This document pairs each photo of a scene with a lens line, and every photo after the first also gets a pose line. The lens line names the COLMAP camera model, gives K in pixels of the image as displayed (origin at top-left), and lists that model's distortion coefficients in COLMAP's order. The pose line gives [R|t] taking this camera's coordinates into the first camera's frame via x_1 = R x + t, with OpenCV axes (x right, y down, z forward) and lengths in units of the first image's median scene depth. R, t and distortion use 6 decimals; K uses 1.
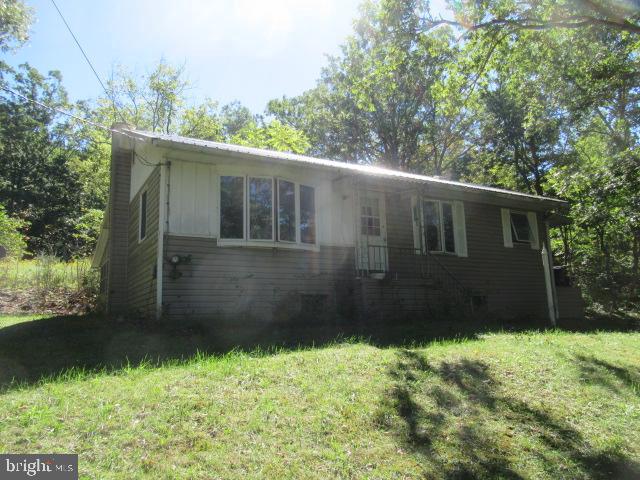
lens RADIAL K [[485.9, 0, 320.0], [0, 485.9, 240.0], [0, 0, 1]] dist [0.005570, -0.000201]
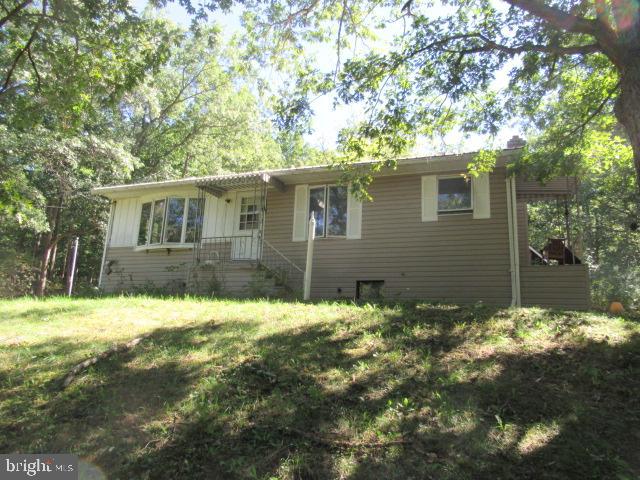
lens RADIAL K [[482.7, 0, 320.2], [0, 482.7, 248.1], [0, 0, 1]] dist [-0.028087, 0.001857]
pose [[0.653023, -0.086505, -0.752382, 1.151816], [0.087628, 0.995413, -0.038391, 0.099384], [0.752252, -0.040859, 0.657608, 0.407734]]
